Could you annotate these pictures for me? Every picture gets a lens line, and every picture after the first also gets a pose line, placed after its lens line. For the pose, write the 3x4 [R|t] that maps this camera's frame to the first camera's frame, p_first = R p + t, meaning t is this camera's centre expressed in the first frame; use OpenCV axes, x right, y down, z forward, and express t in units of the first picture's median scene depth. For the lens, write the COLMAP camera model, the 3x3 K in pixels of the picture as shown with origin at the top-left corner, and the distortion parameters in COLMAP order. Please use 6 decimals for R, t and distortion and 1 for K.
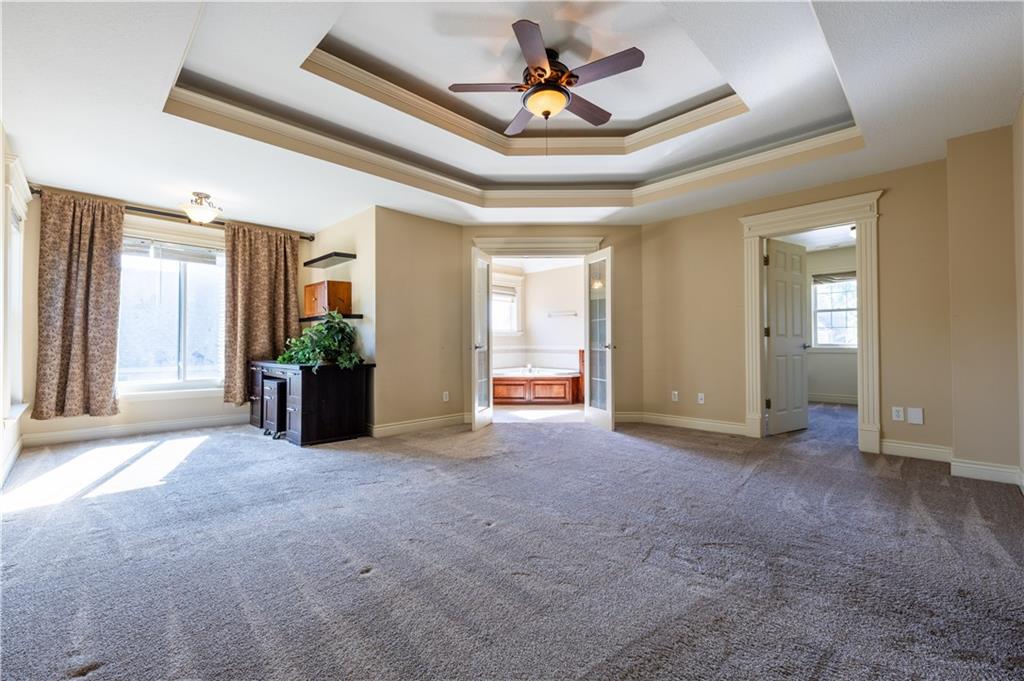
lens RADIAL K [[429.3, 0, 507.1], [0, 429.3, 337.1], [0, 0, 1]] dist [0.000428, 0.000058]
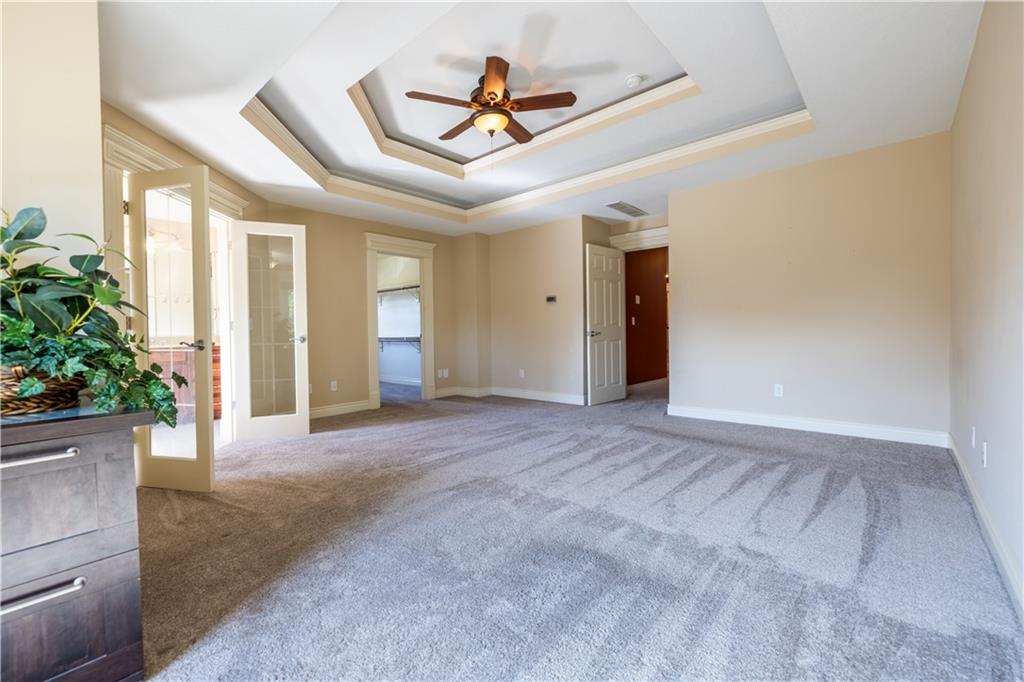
lens RADIAL K [[429.3, 0, 507.1], [0, 429.3, 337.6], [0, 0, 1]] dist [0.000428, 0.000058]
pose [[-0.050927, -0.003285, 0.998697, -0.751059], [0.013838, 0.999896, 0.003995, 0.025557], [-0.998607, 0.014023, -0.050876, 0.716283]]
